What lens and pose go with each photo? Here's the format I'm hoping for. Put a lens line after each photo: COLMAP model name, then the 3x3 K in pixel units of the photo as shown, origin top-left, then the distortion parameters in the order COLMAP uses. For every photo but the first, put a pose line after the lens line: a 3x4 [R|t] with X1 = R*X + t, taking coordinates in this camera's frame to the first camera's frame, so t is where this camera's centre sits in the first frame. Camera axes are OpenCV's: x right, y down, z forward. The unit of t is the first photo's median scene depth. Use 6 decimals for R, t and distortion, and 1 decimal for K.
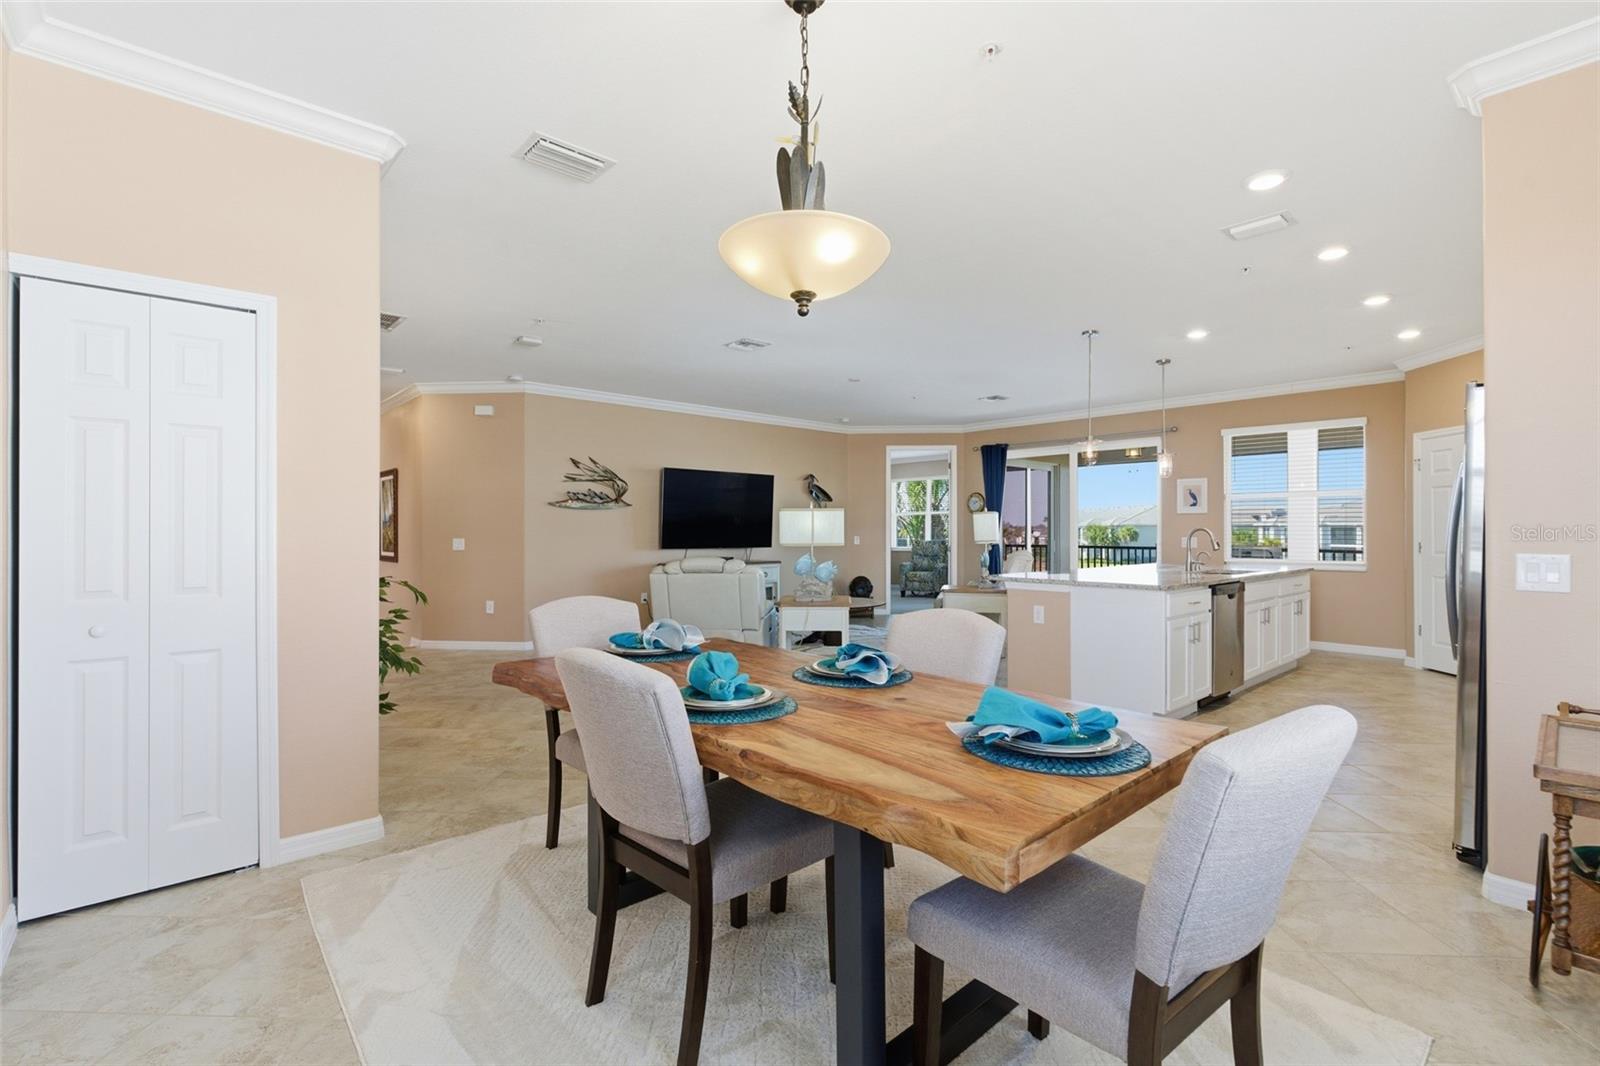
lens RADIAL K [[722.2, 0, 797.8], [0, 722.2, 528.7], [0, 0, 1]] dist [-0.010550, 0.005056]
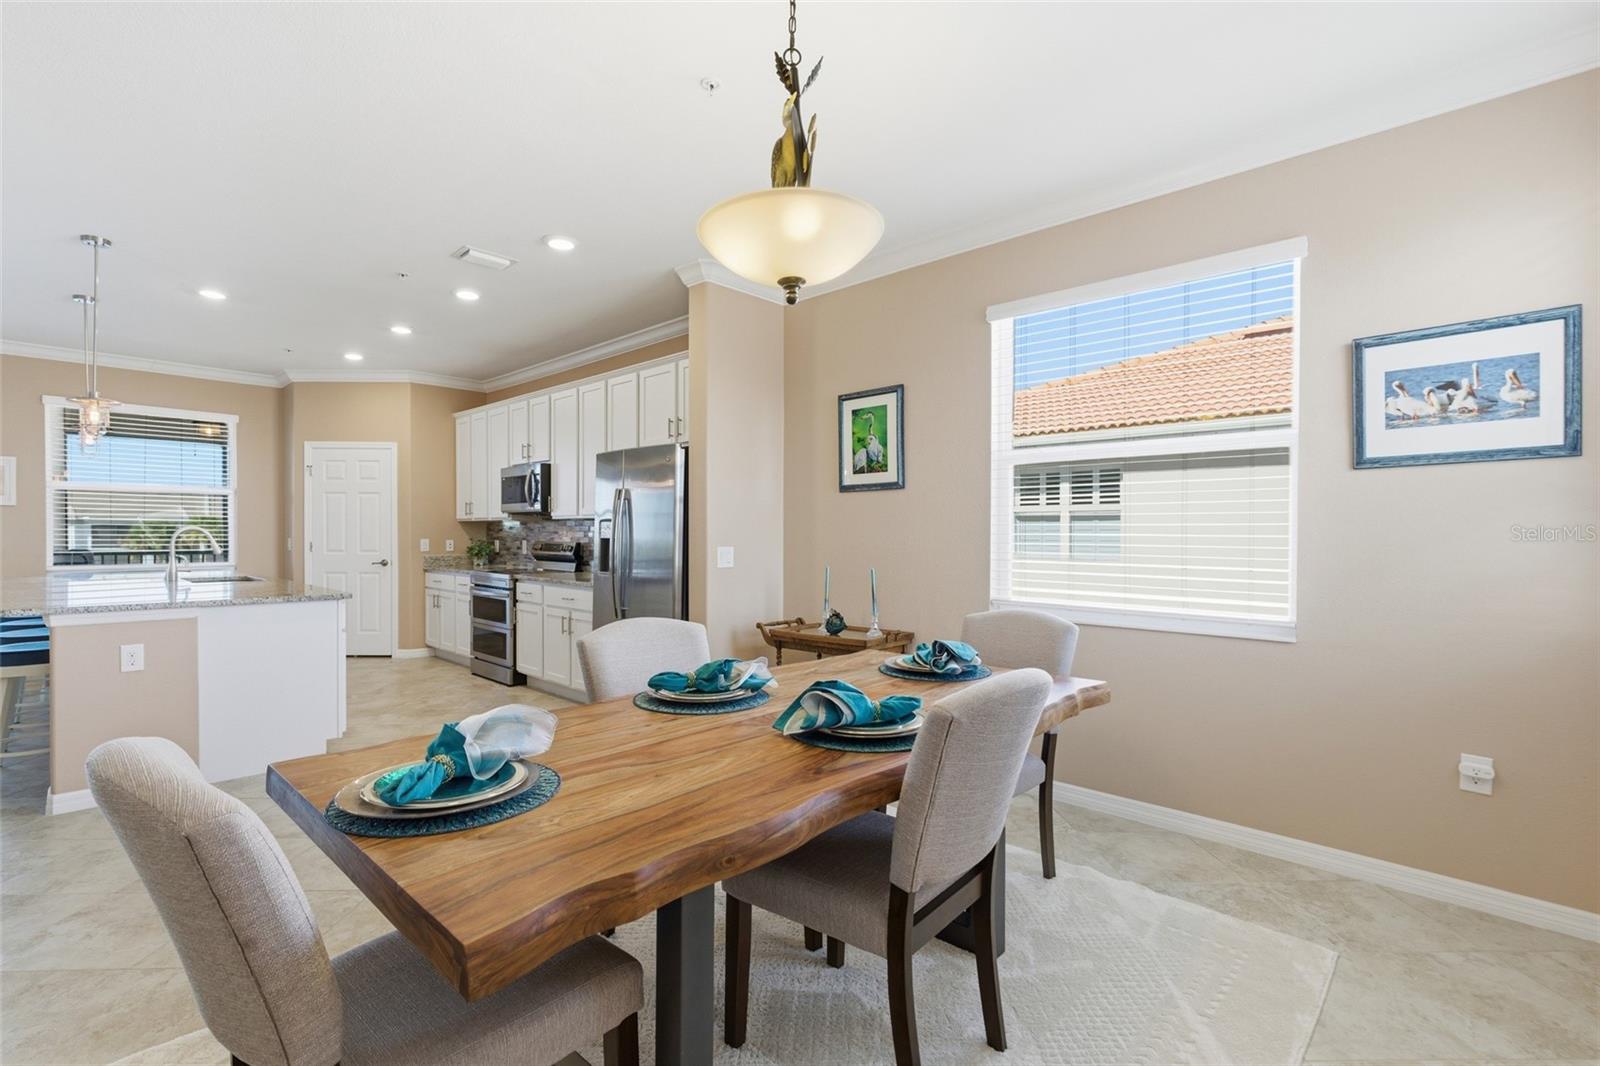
lens RADIAL K [[722.2, 0, 806.5], [0, 722.2, 542.0], [0, 0, 1]] dist [-0.010550, 0.005056]
pose [[-0.089448, -0.013092, 0.995905, -0.232456], [-0.008268, 0.999889, 0.012402, -0.000479], [-0.995957, -0.007125, -0.089547, 0.274386]]
